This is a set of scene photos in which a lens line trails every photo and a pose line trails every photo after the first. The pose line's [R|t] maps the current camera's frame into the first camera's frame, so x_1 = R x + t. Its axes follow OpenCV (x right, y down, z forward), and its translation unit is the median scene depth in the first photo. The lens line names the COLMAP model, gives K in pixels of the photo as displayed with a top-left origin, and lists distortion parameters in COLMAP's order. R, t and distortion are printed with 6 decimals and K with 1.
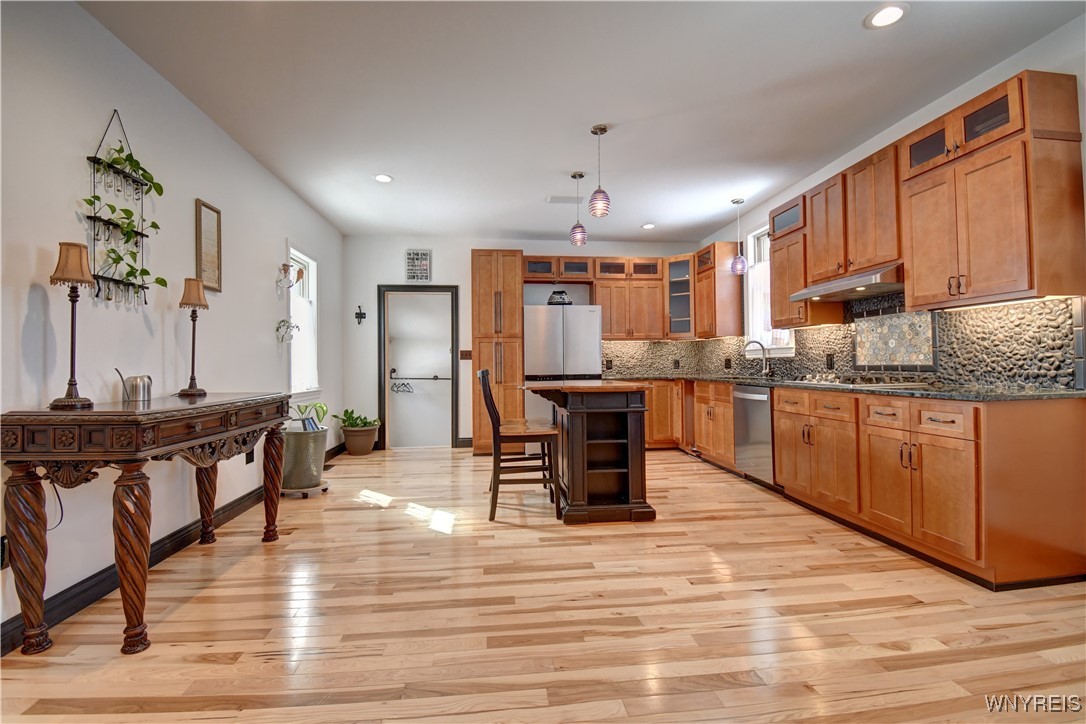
lens RADIAL K [[482.7, 0, 543.0], [0, 482.7, 362.0], [0, 0, 1]] dist [-0.000167, -0.019711]
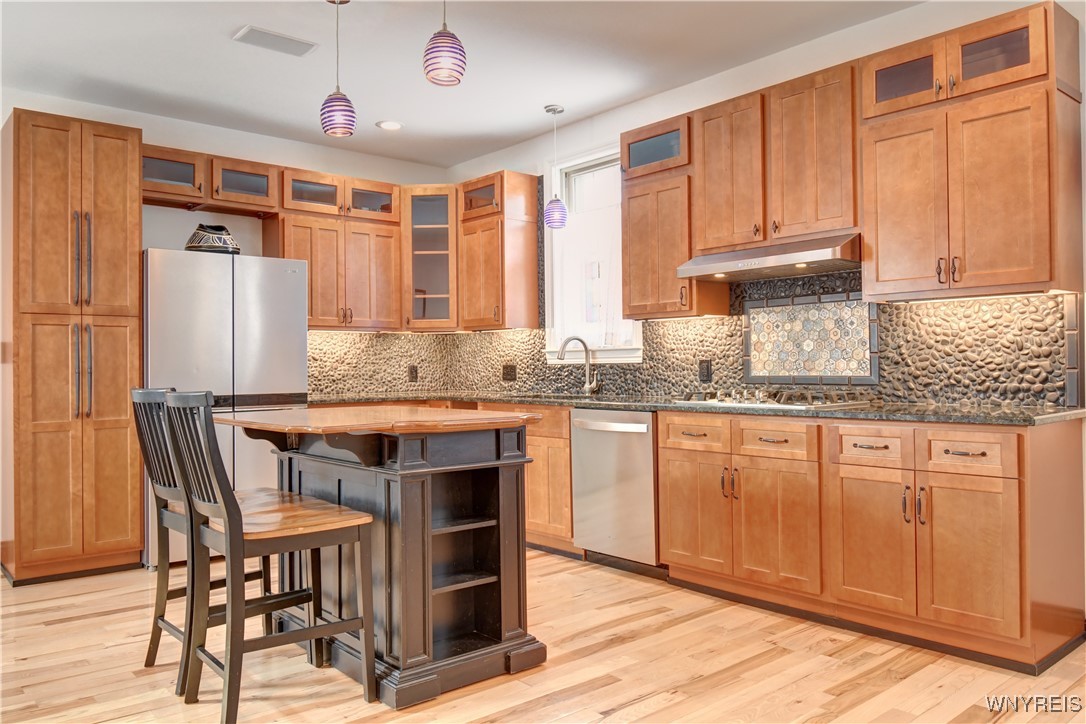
lens RADIAL K [[802.3, 0, 543.0], [0, 802.3, 362.0], [0, 0, 1]] dist [-0.005724, -0.005721]
pose [[0.824930, 0.008019, 0.565178, -0.287029], [-0.003546, 0.999953, -0.009012, -0.002673], [-0.565224, 0.005431, 0.824920, 0.260180]]
